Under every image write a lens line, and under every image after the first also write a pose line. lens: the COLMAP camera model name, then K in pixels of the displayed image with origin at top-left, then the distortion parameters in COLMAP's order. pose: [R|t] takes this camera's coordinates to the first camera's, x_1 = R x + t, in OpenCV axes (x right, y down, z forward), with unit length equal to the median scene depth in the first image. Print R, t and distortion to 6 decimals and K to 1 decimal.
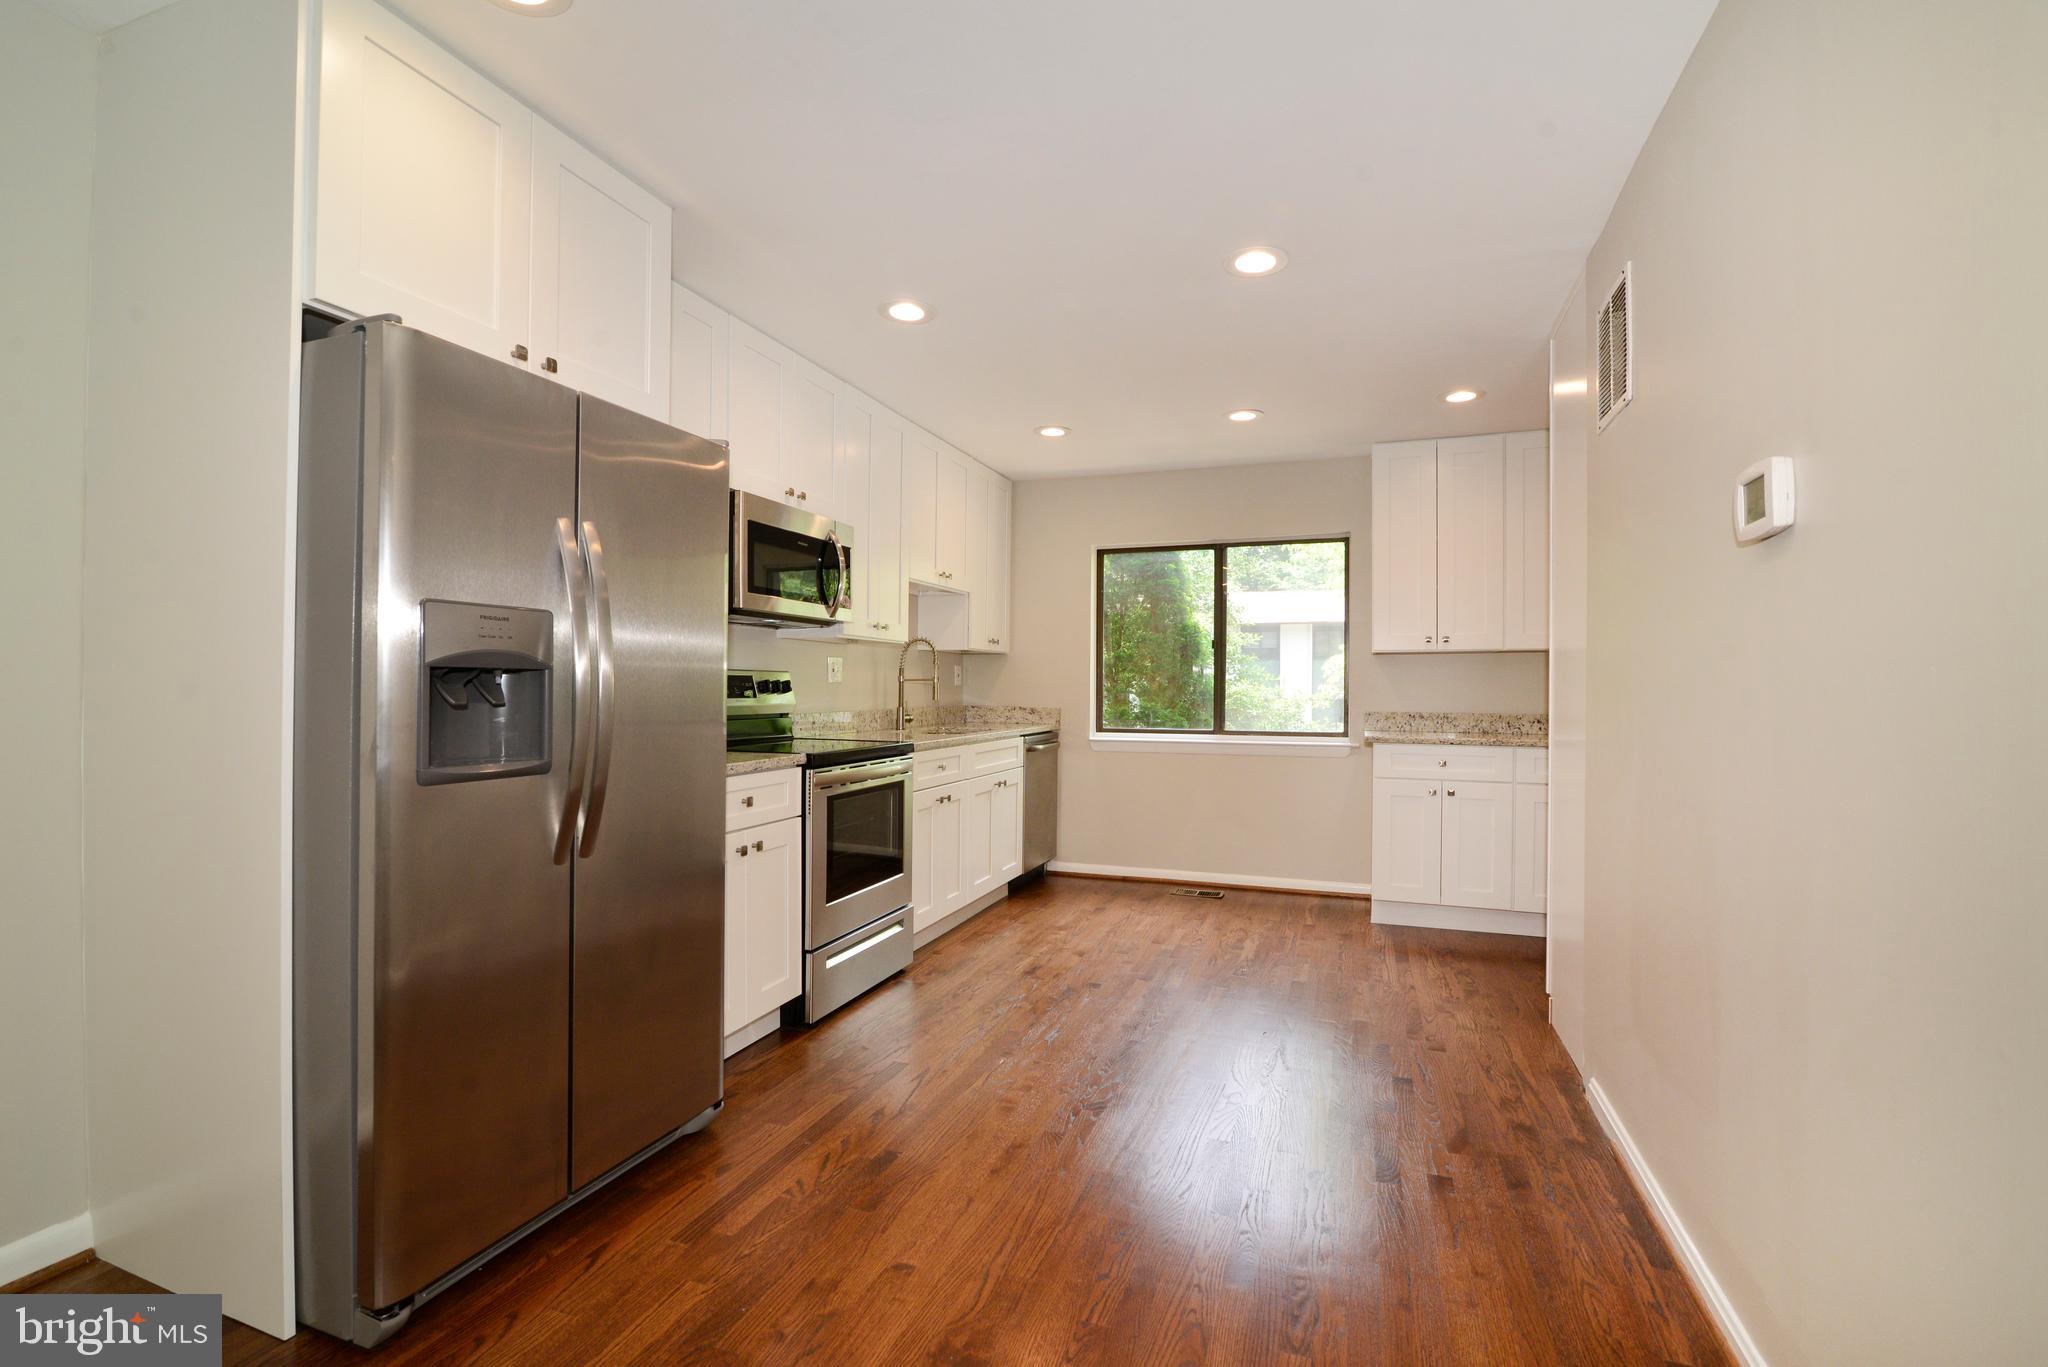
lens RADIAL K [[932.1, 0, 1019.6], [0, 932.1, 687.4], [0, 0, 1]] dist [-0.021033, 0.000495]
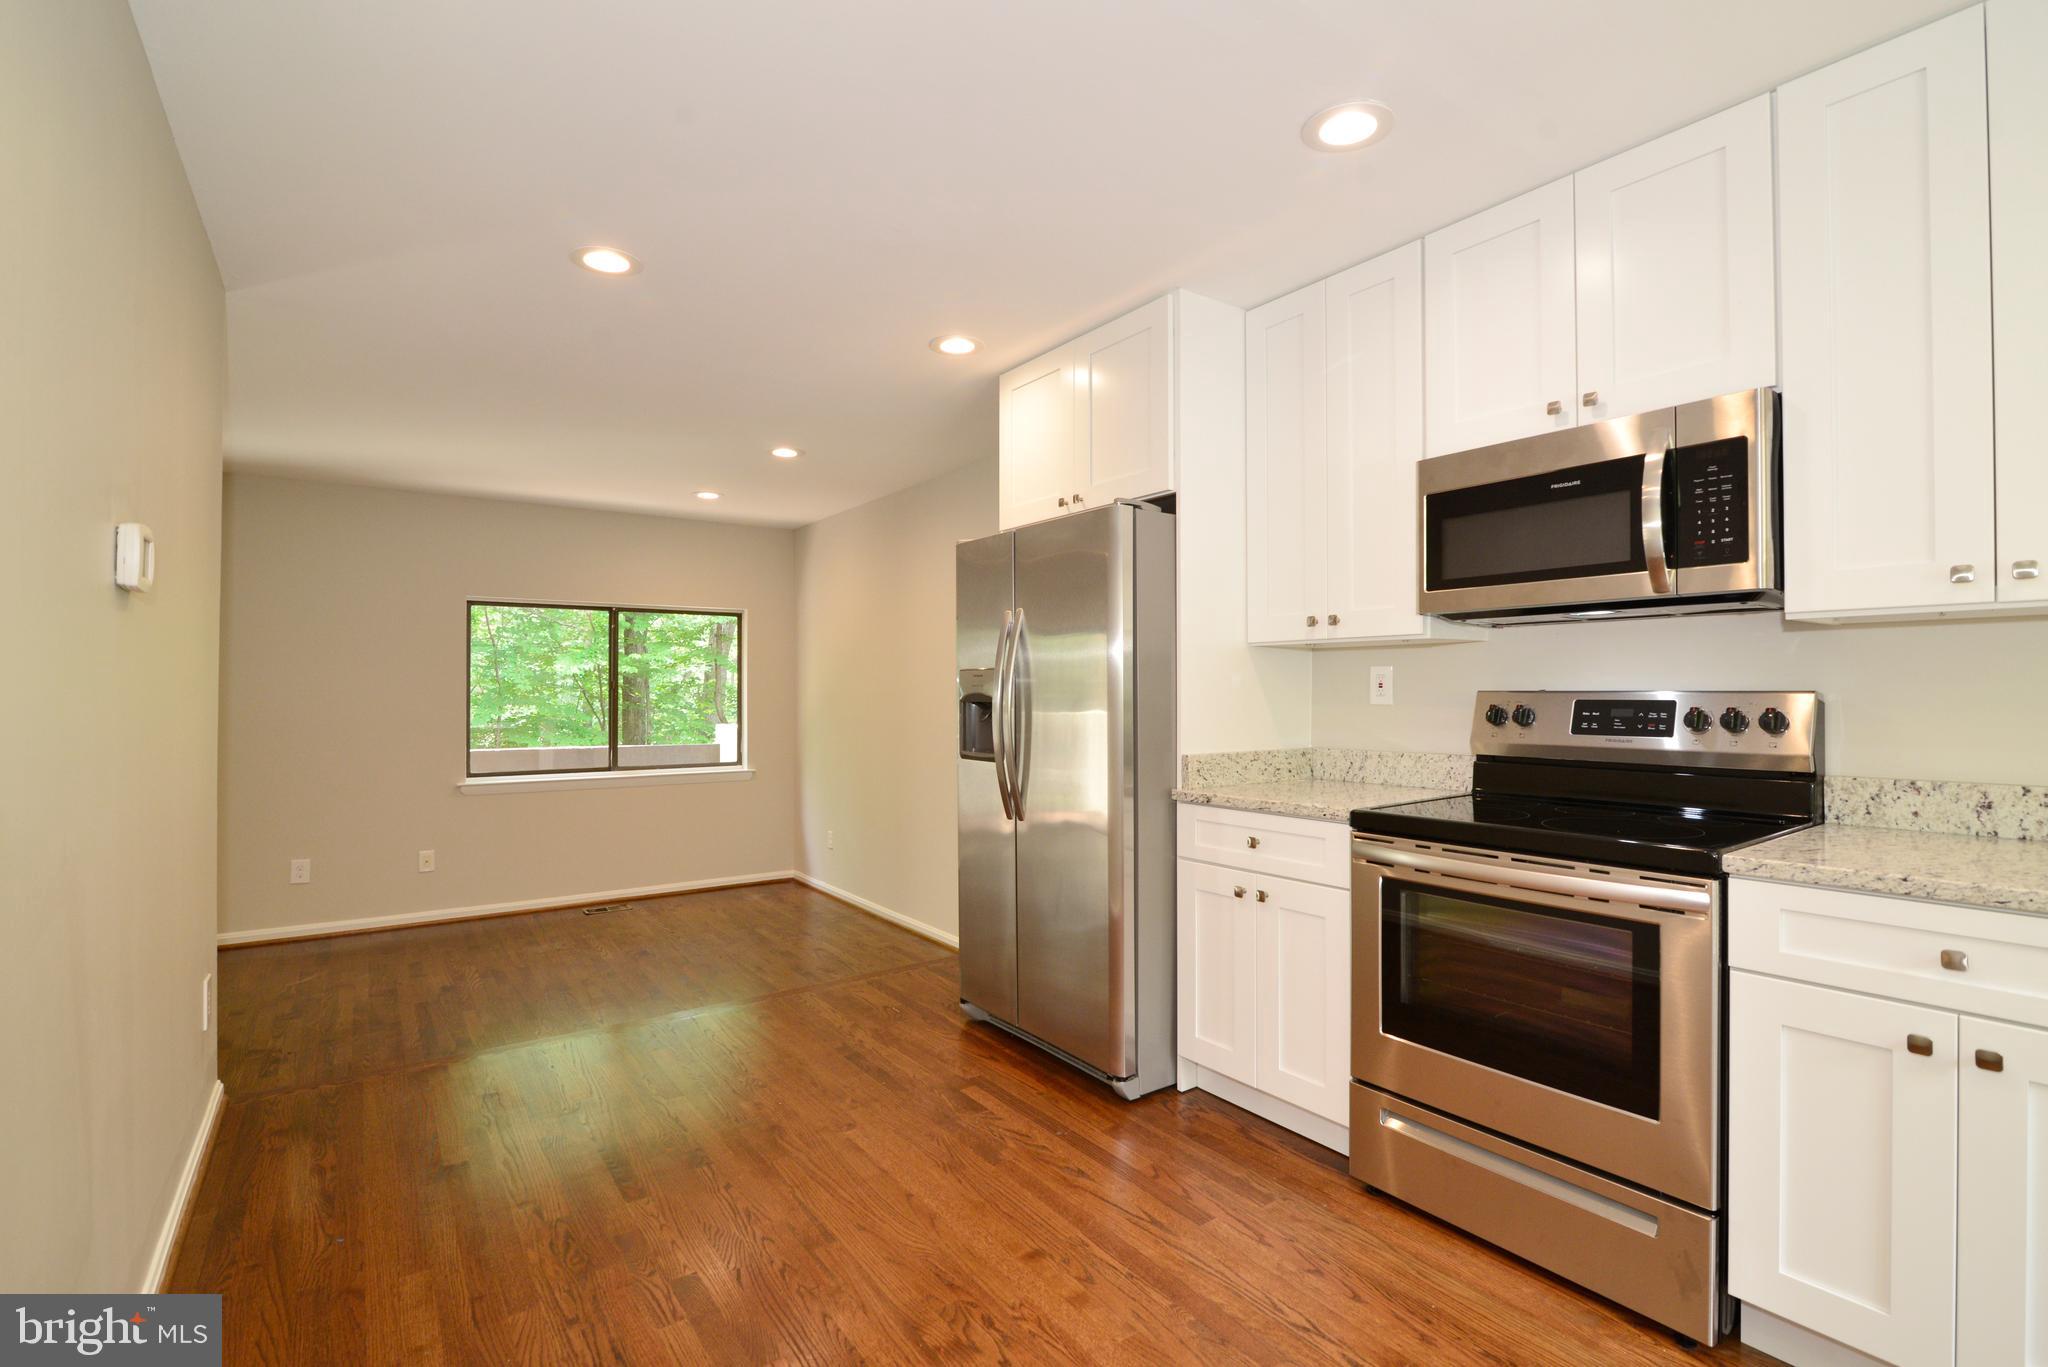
lens RADIAL K [[932.1, 0, 1019.0], [0, 932.1, 684.1], [0, 0, 1]] dist [-0.021033, 0.000495]
pose [[-0.566861, -0.008361, -0.823771, 0.374208], [0.000090, 0.999948, -0.010211, -0.014508], [0.823813, -0.005862, -0.566831, 0.842024]]
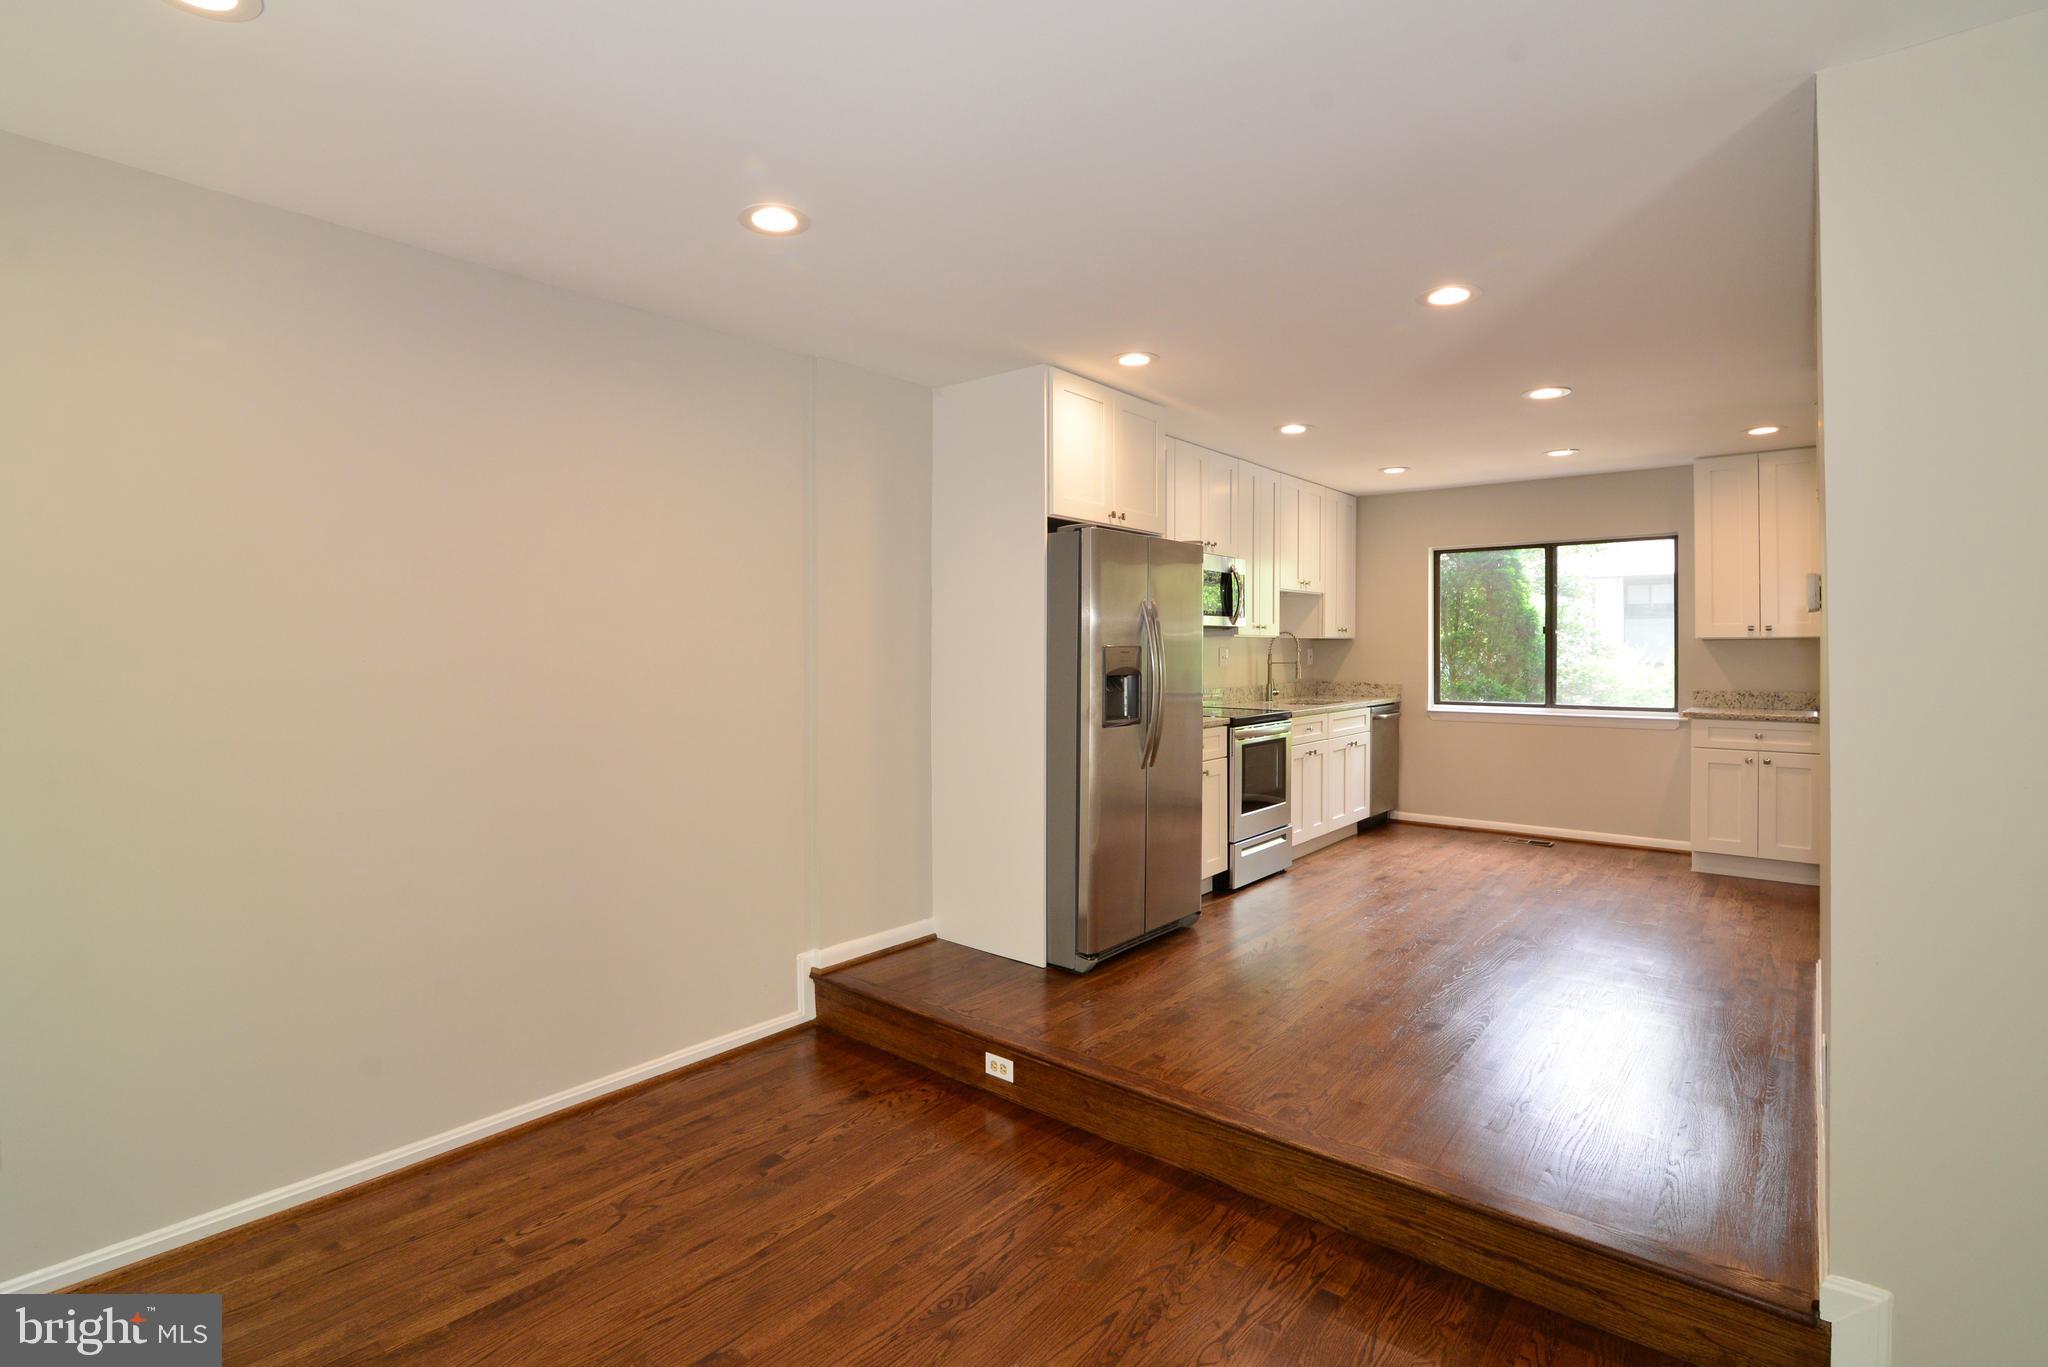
lens RADIAL K [[986.7, 0, 955.3], [0, 986.7, 649.5], [0, 0, 1]] dist [-0.020751, -0.000087]
pose [[0.930819, -0.005128, -0.365445, -0.036459], [0.005036, 0.999987, -0.001207, -0.030779], [0.365446, -0.000717, 0.930832, -0.506388]]
